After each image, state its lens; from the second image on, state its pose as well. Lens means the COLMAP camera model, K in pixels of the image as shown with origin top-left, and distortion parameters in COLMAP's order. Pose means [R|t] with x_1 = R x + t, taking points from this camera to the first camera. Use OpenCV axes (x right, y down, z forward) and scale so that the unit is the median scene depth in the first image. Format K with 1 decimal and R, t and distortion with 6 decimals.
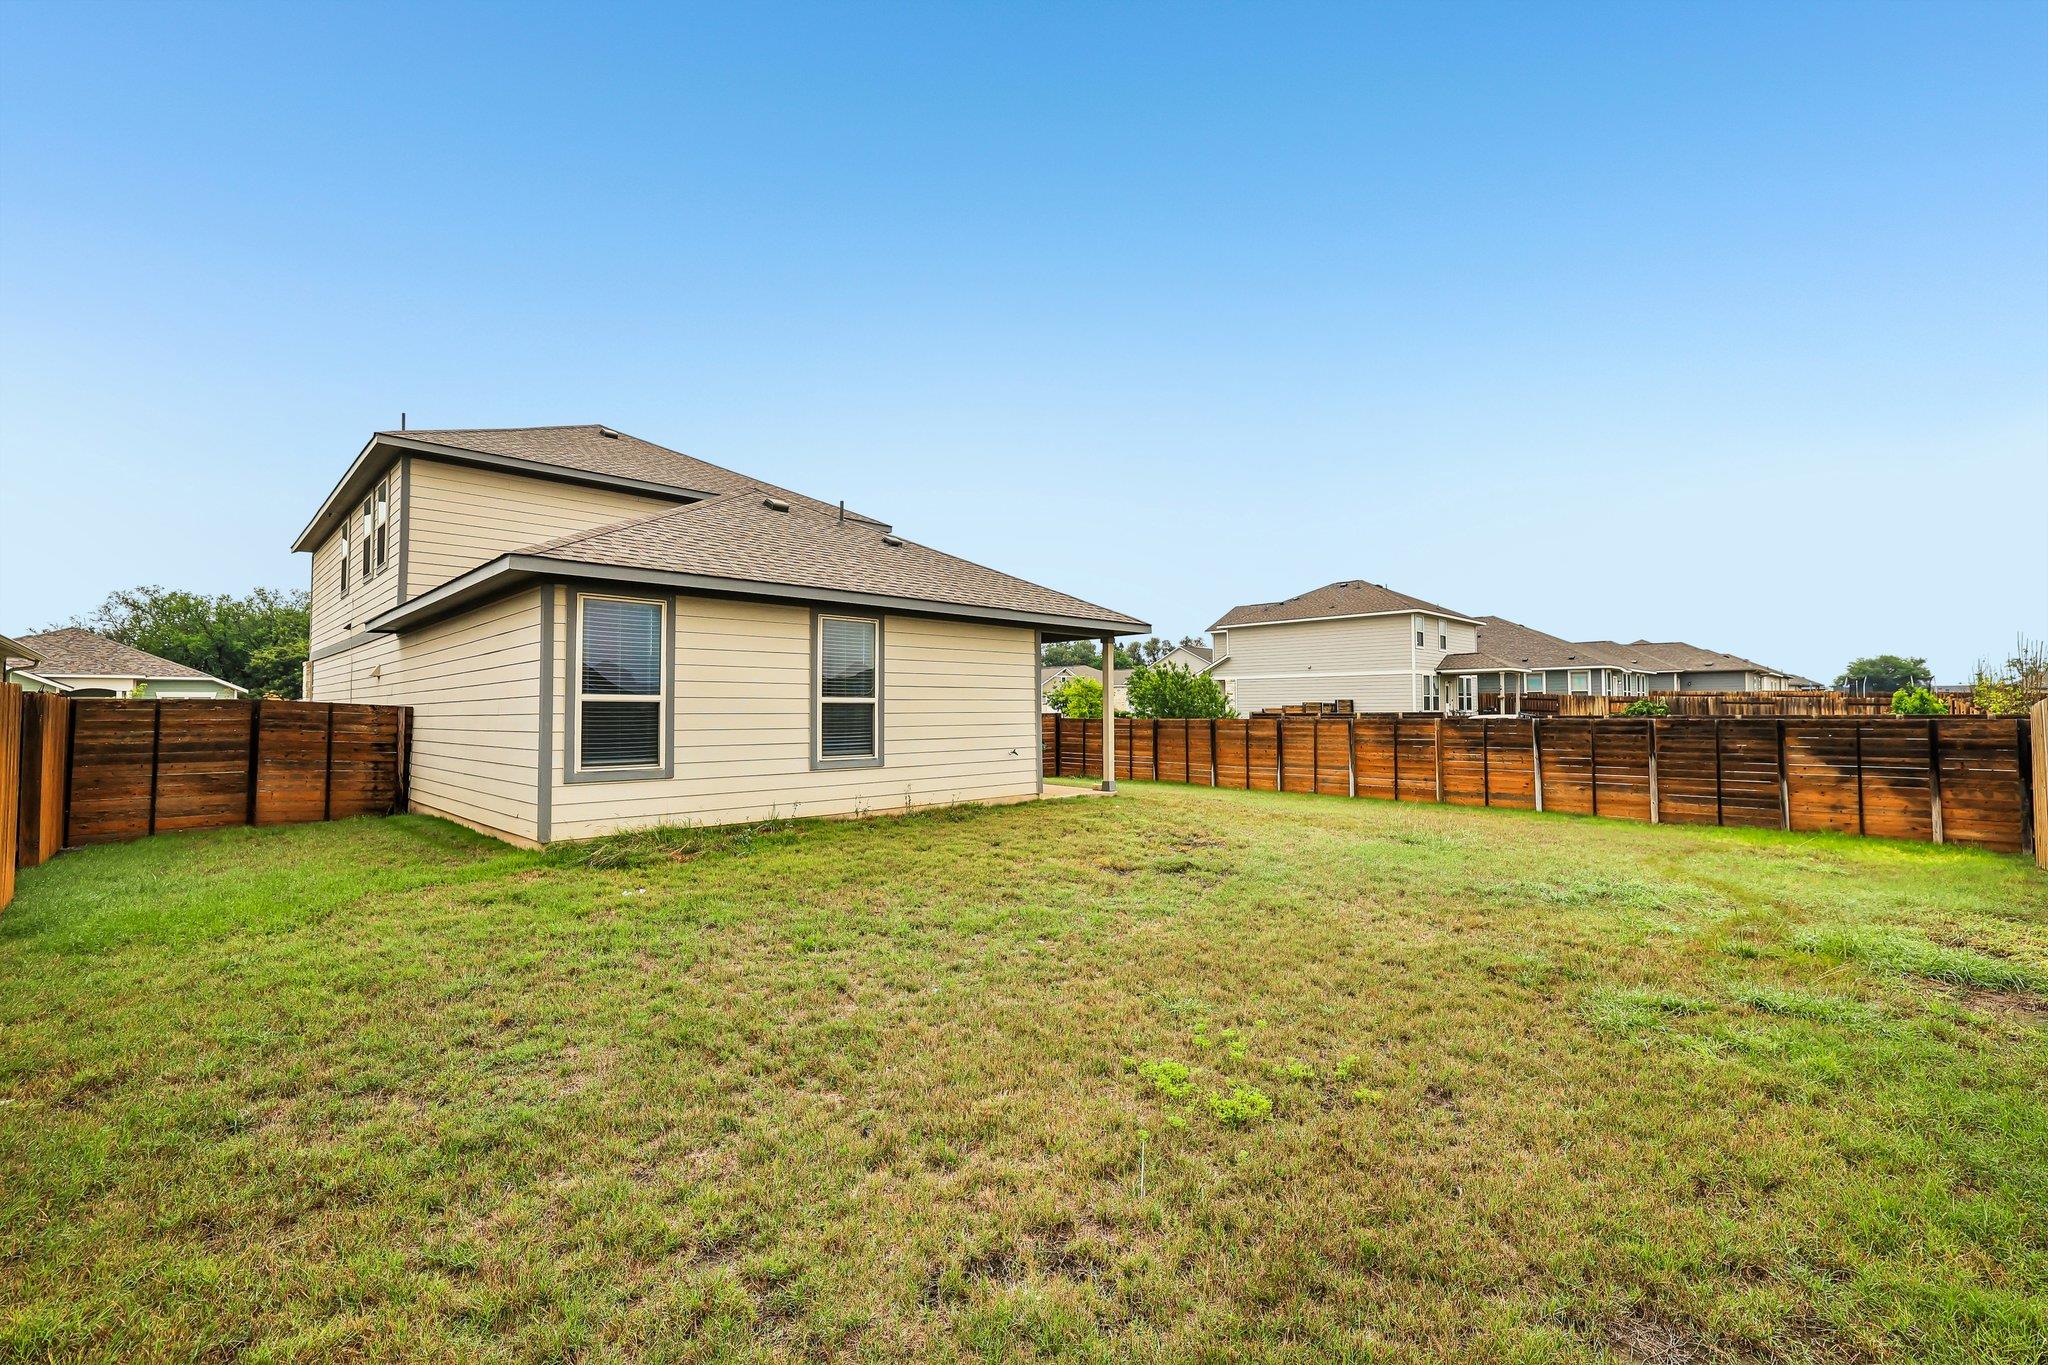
lens RADIAL K [[862.2, 0, 1024.0], [0, 862.2, 682.5], [0, 0, 1]] dist [0.003432, 0.000338]
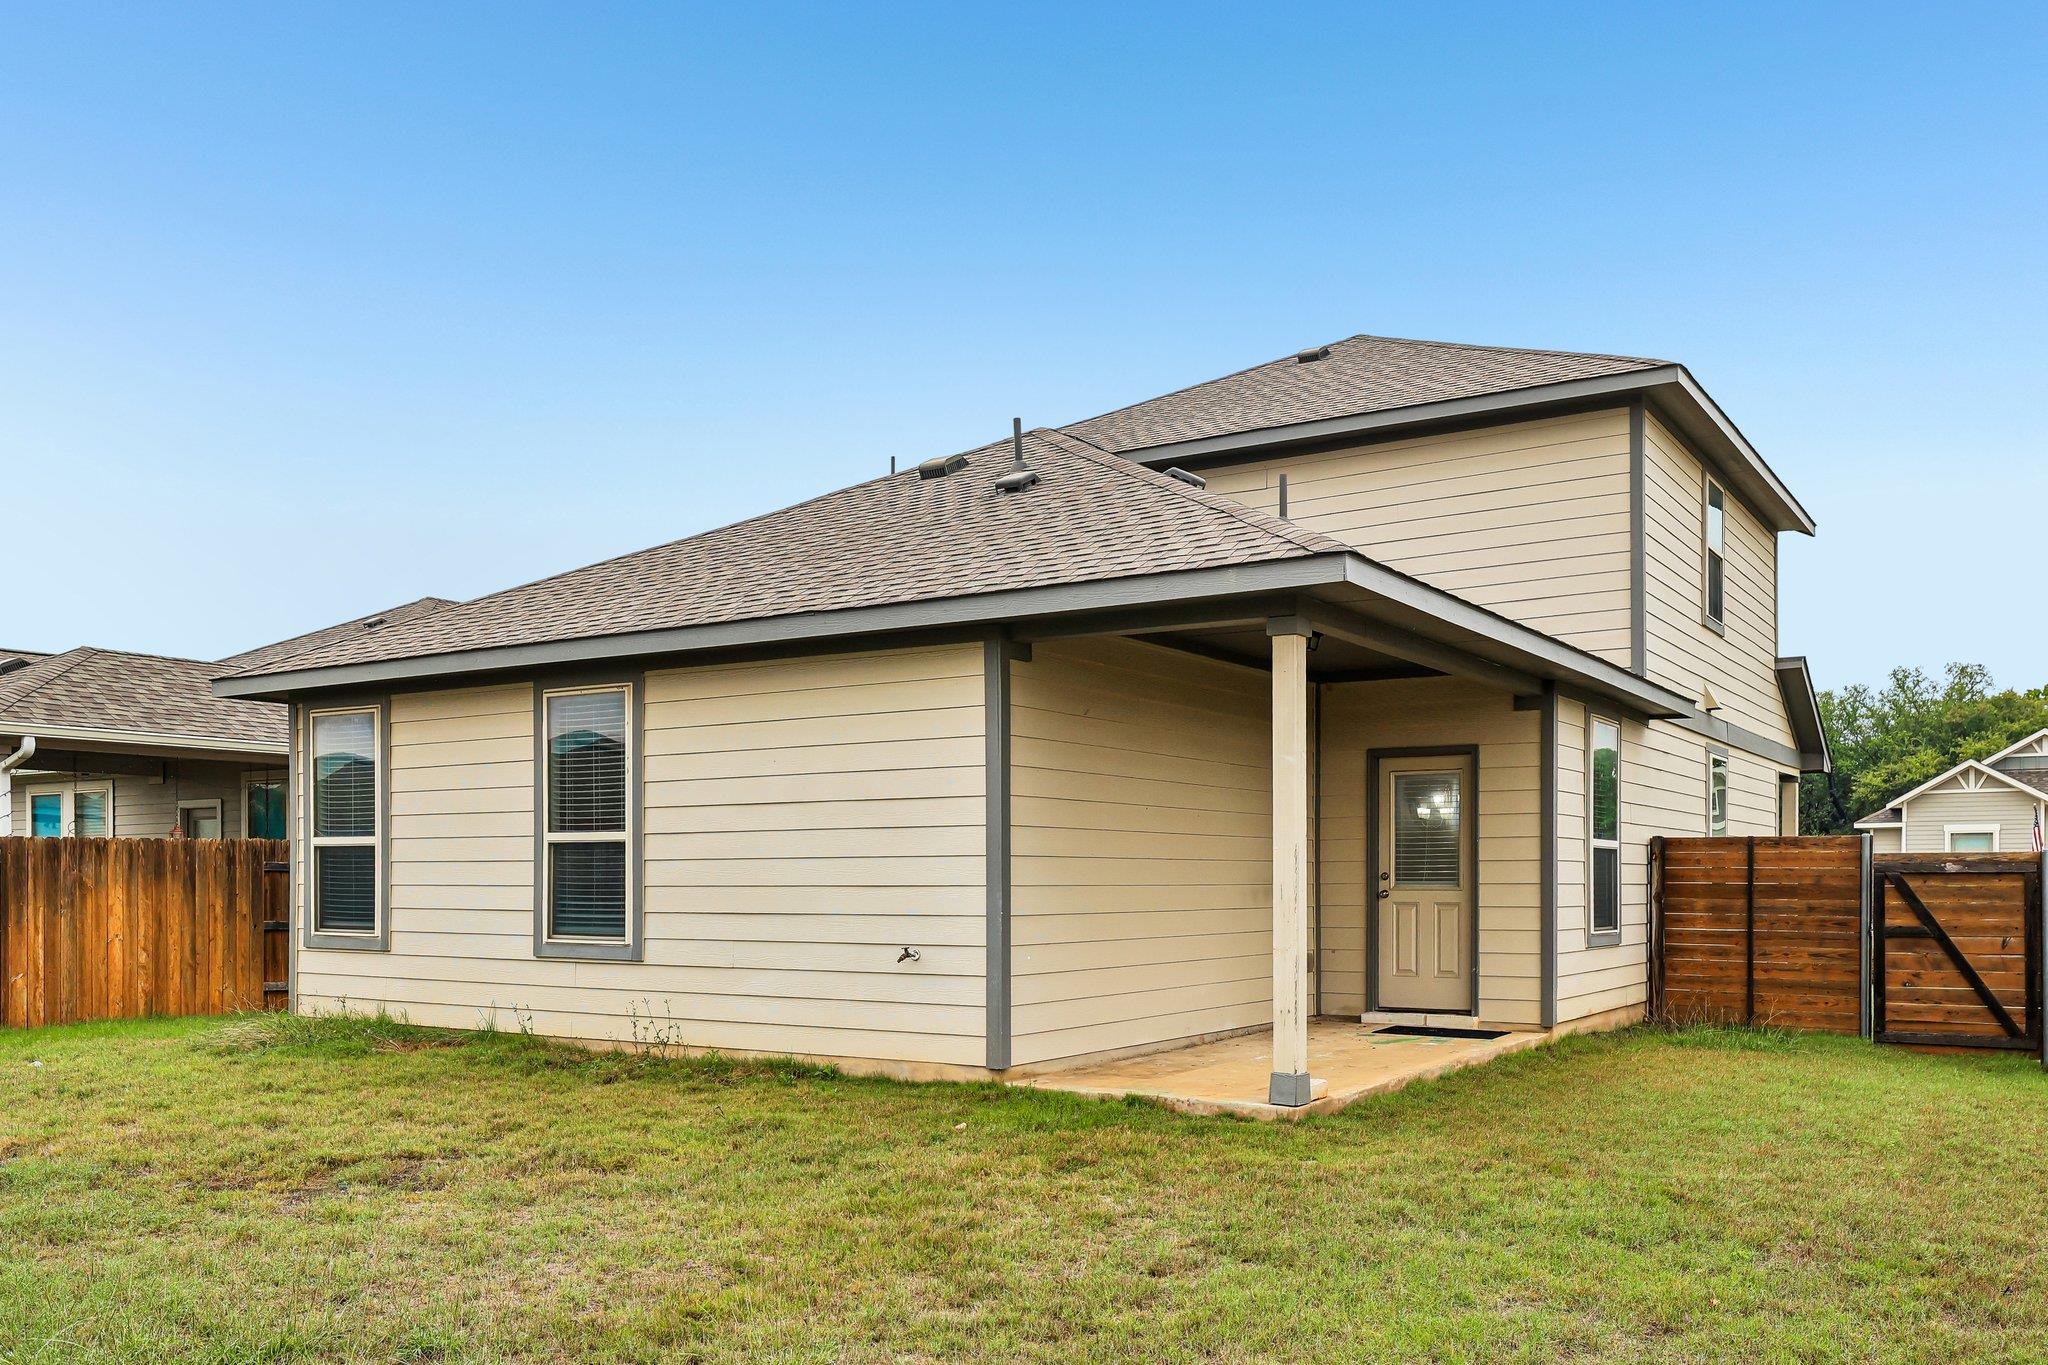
lens RADIAL K [[1657.7, 0, 1022.9], [0, 1657.7, 880.4], [0, 0, 1]] dist [0.036161, 0.000349]
pose [[0.206831, 0.003464, -0.978371, 0.932058], [0.032416, 0.999420, 0.010391, 0.047949], [0.977840, -0.033864, 0.206599, 1.086758]]
